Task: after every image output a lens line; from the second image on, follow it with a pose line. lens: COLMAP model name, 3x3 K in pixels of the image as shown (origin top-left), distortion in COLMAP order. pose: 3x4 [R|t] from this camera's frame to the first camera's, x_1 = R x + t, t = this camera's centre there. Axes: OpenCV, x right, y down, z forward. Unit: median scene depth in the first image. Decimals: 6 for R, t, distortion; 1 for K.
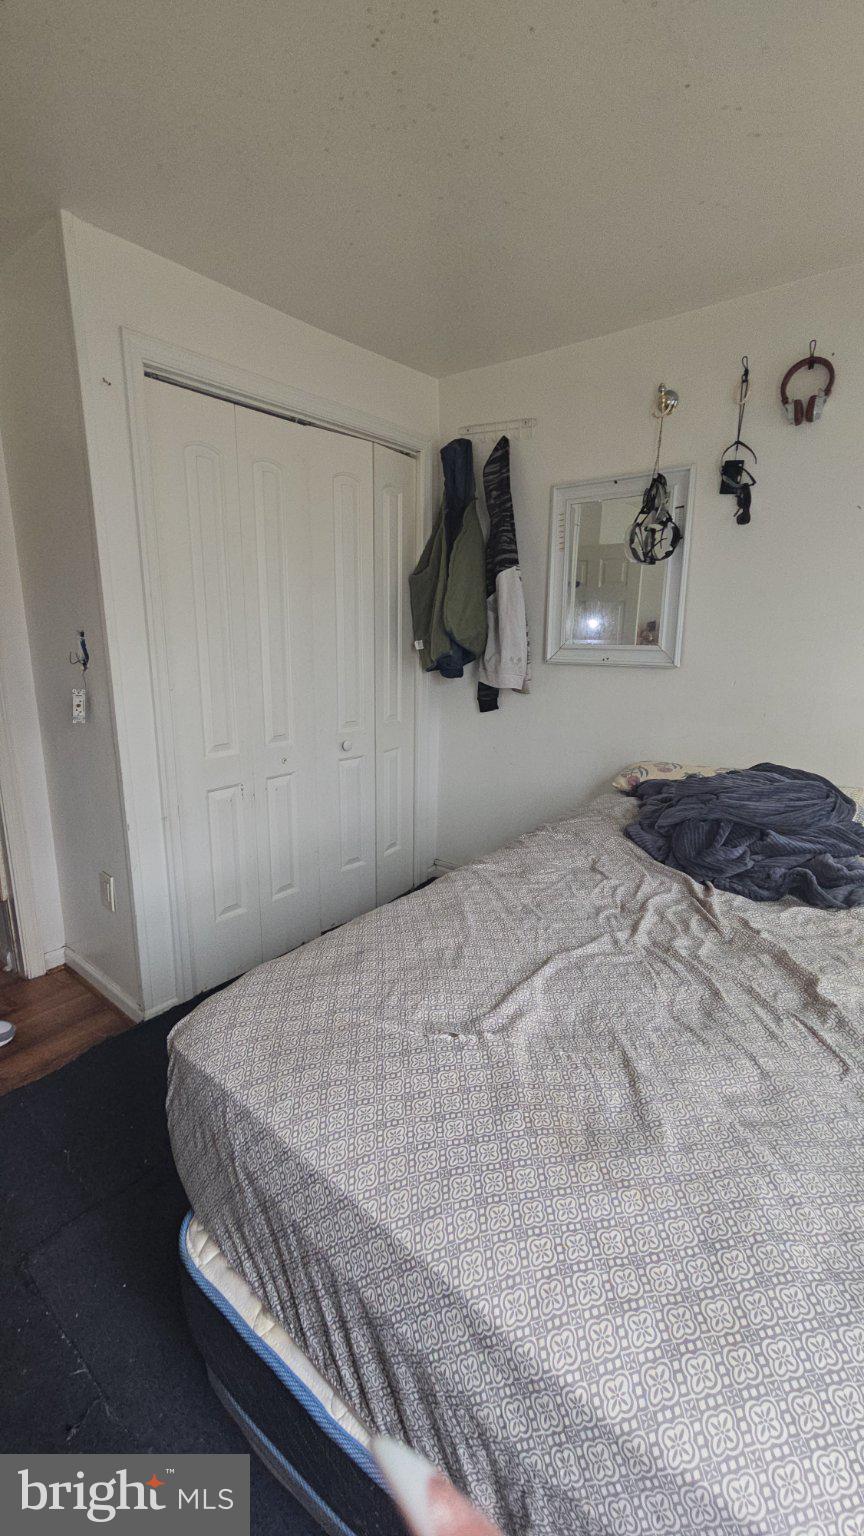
lens RADIAL K [[648.1, 0, 432.0], [0, 648.1, 768.0], [0, 0, 1]] dist [0.001318, 0.000079]
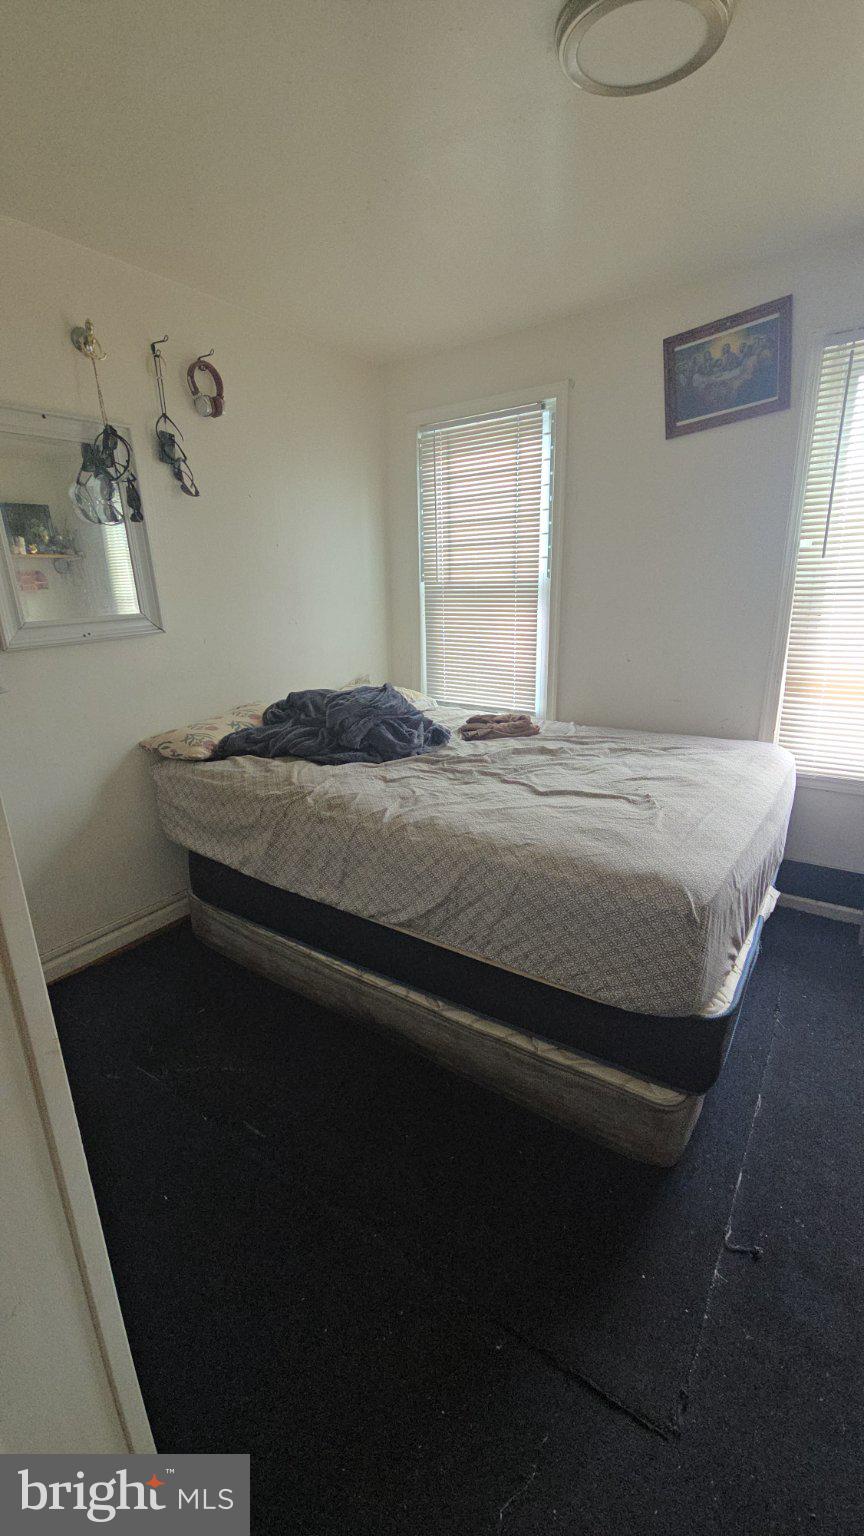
lens RADIAL K [[652.6, 0, 432.0], [0, 652.6, 768.0], [0, 0, 1]] dist [-0.001541, -0.000089]
pose [[-0.082312, -0.295866, 0.951676, -0.790509], [0.246778, 0.919127, 0.307092, -0.195813], [-0.965570, 0.260130, -0.002642, 0.755067]]
